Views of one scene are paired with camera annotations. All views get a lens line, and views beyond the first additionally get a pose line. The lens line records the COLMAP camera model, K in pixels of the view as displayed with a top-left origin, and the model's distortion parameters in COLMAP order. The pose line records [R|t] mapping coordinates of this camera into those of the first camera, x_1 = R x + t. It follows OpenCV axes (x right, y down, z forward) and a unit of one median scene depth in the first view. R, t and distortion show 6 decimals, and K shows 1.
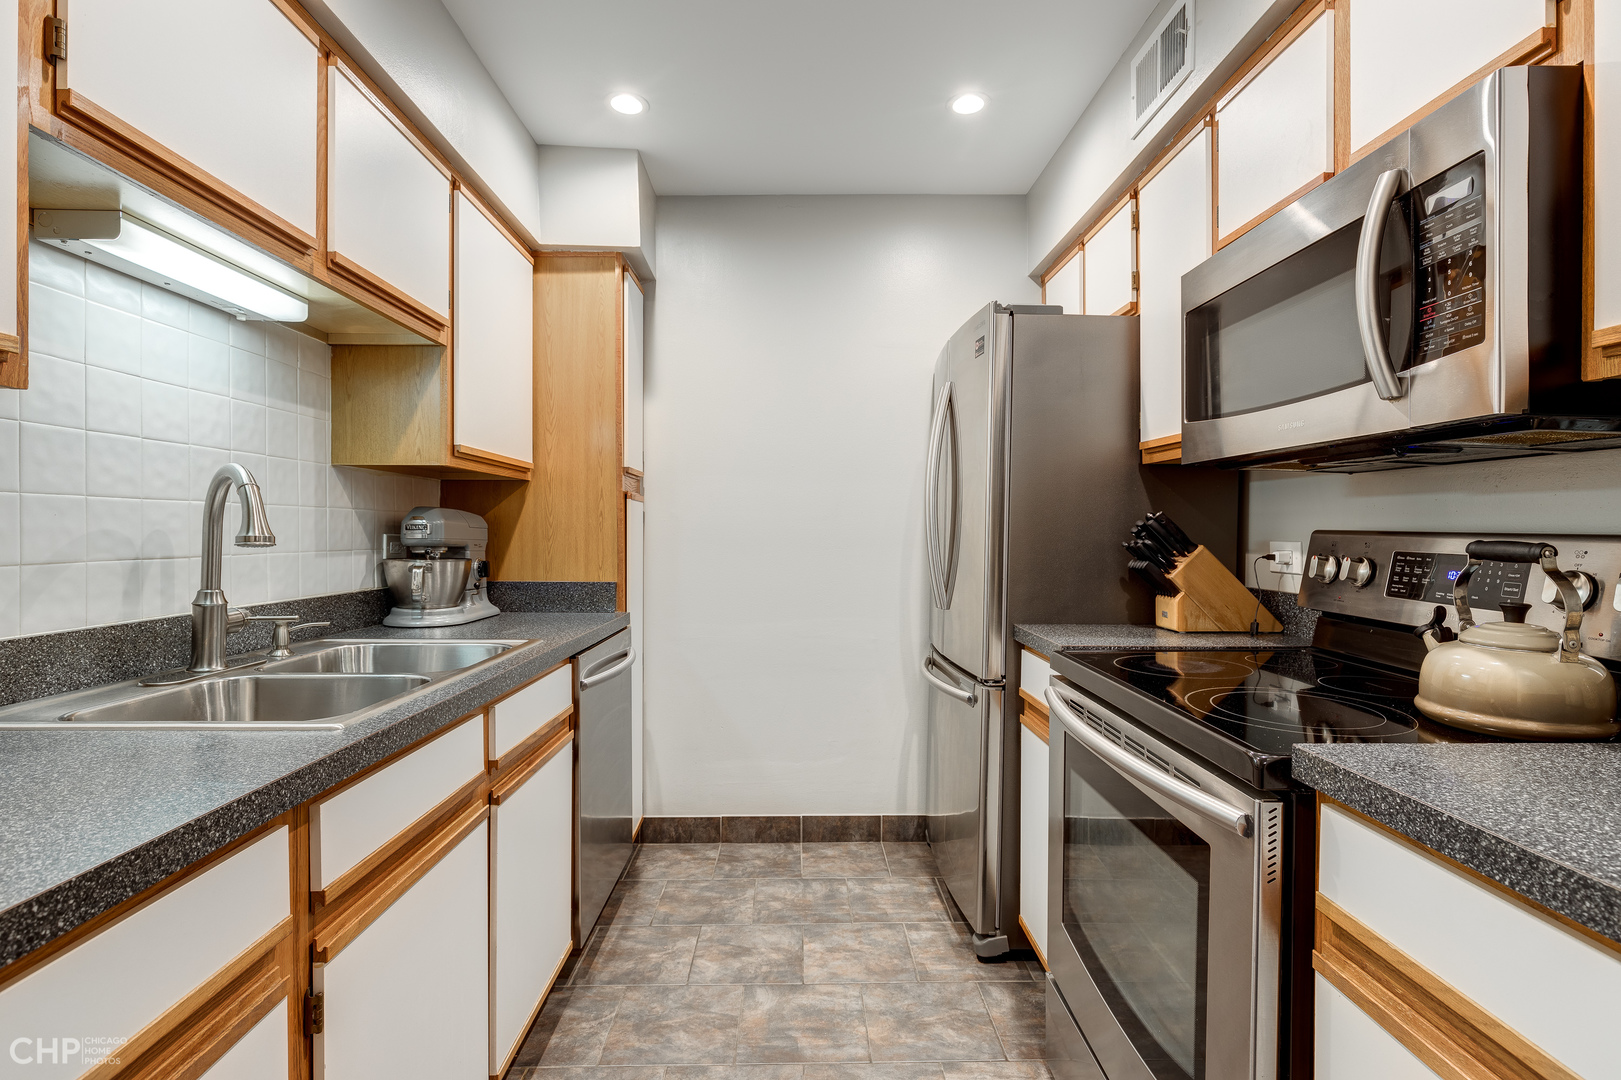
lens RADIAL K [[770.5, 0, 809.8], [0, 770.5, 528.8], [0, 0, 1]] dist [0.012855, -0.000080]
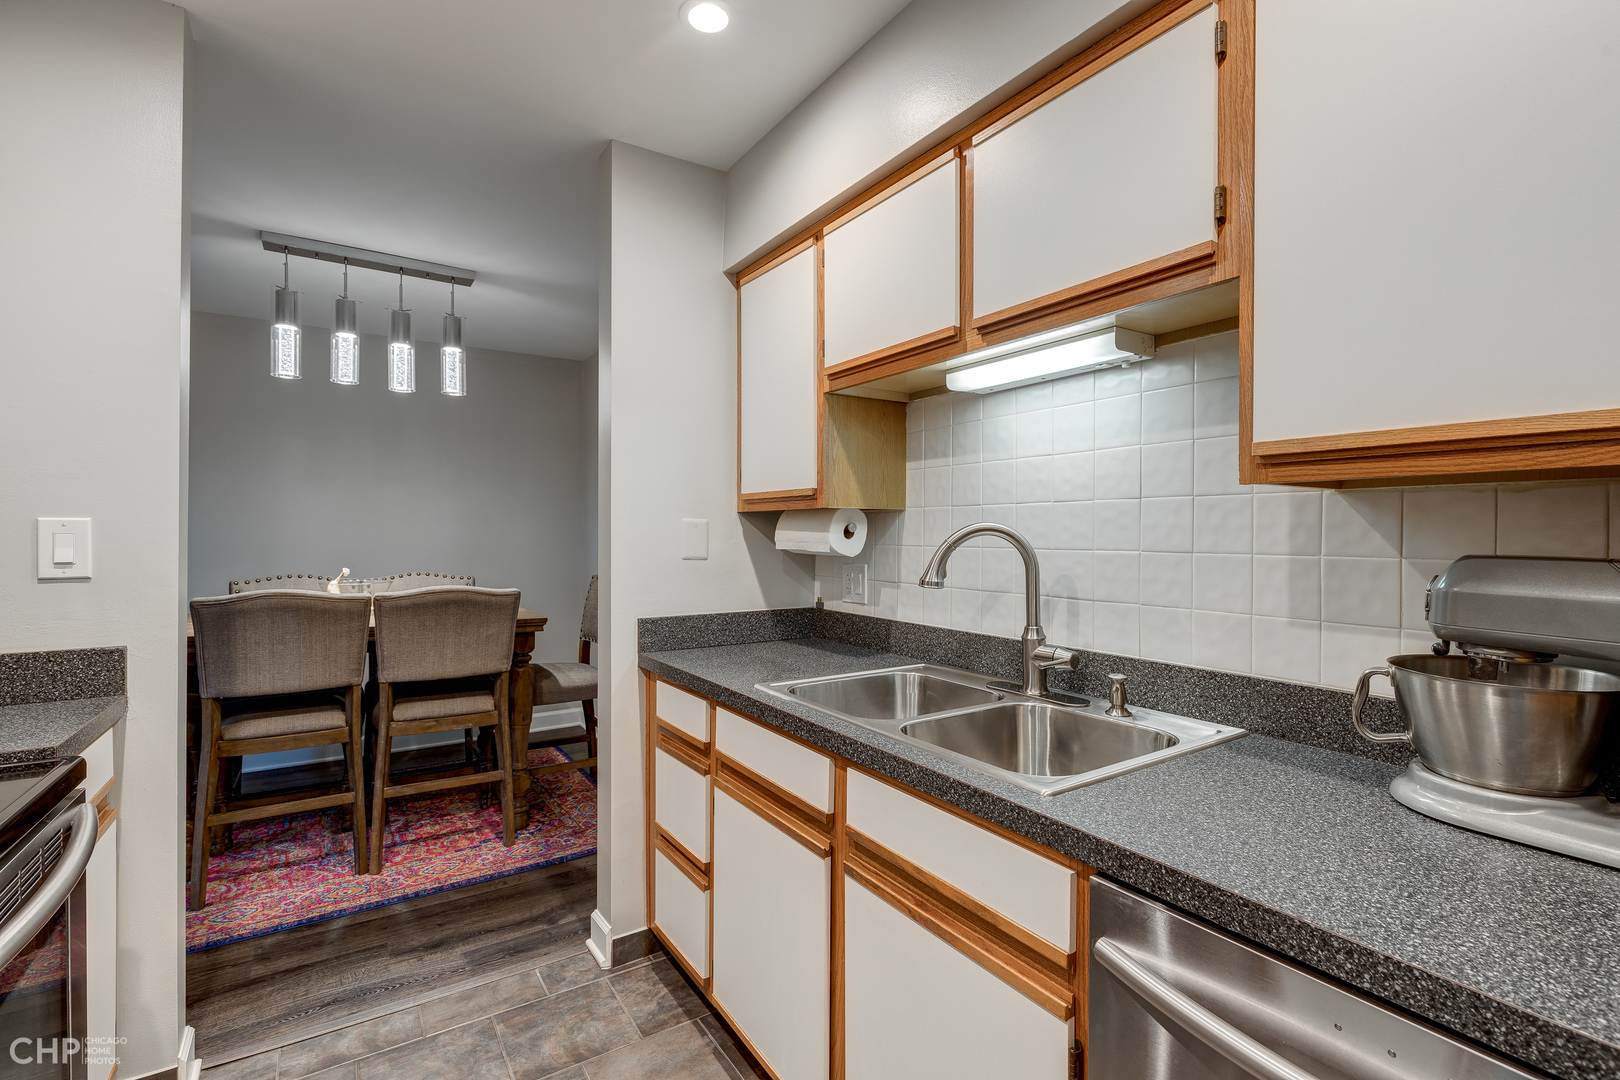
lens RADIAL K [[726.7, 0, 810.0], [0, 726.7, 540.0], [0, 0, 1]] dist [-0.000530, -0.000069]
pose [[-0.852082, 0.006047, -0.523373, 0.104733], [0.000321, 0.999939, 0.011030, -0.064930], [0.523408, 0.009231, -0.852032, 1.734267]]
